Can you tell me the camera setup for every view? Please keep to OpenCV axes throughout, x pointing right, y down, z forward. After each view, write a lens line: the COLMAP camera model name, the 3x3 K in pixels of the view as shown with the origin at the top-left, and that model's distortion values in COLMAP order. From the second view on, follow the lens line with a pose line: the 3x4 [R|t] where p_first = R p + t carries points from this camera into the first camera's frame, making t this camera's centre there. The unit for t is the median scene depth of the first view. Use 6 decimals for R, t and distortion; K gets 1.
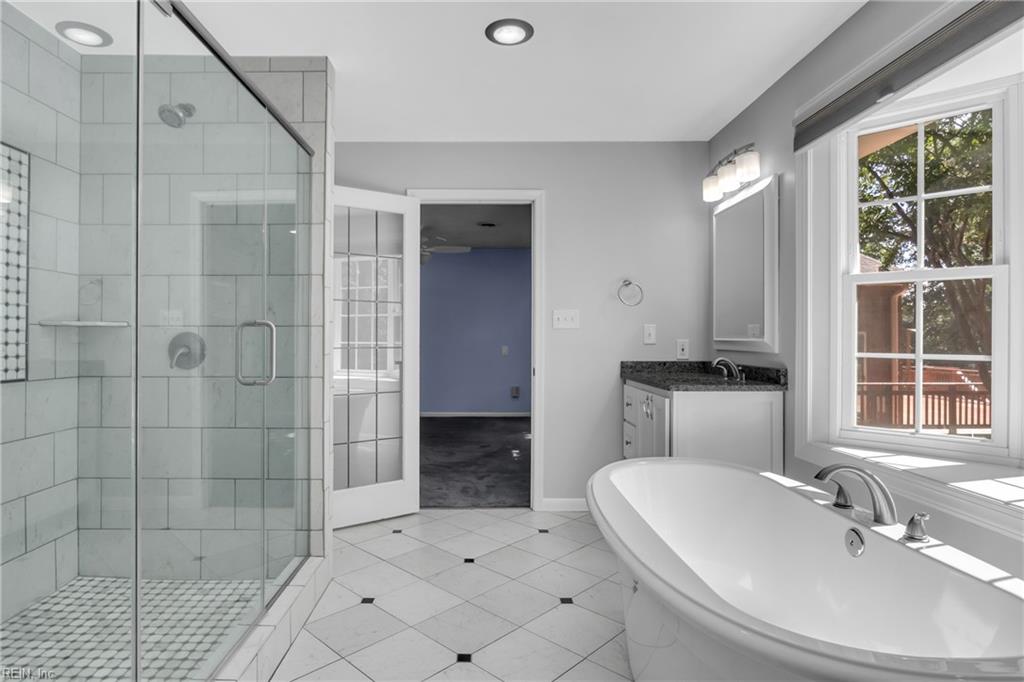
lens RADIAL K [[517.4, 0, 511.2], [0, 517.4, 330.7], [0, 0, 1]] dist [-0.013313, -0.000036]
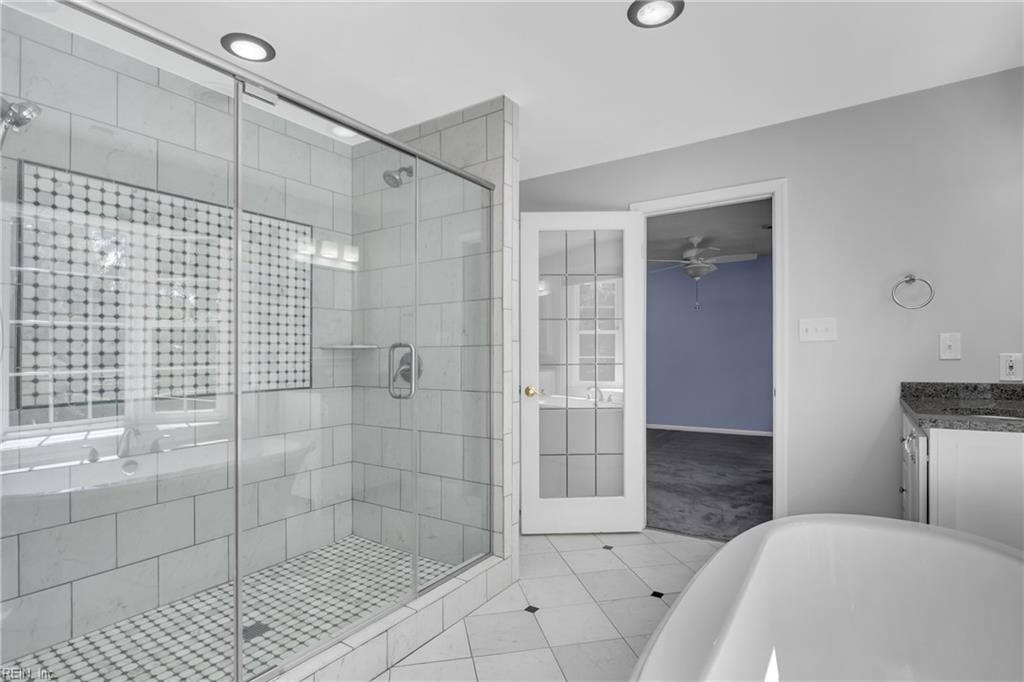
lens RADIAL K [[496.9, 0, 514.3], [0, 496.9, 348.8], [0, 0, 1]] dist [-0.013662, -0.000060]
pose [[0.840727, -0.014630, -0.541261, 0.219687], [0.017623, 0.999845, 0.000349, -0.001374], [0.541172, -0.009832, 0.840855, 0.135435]]
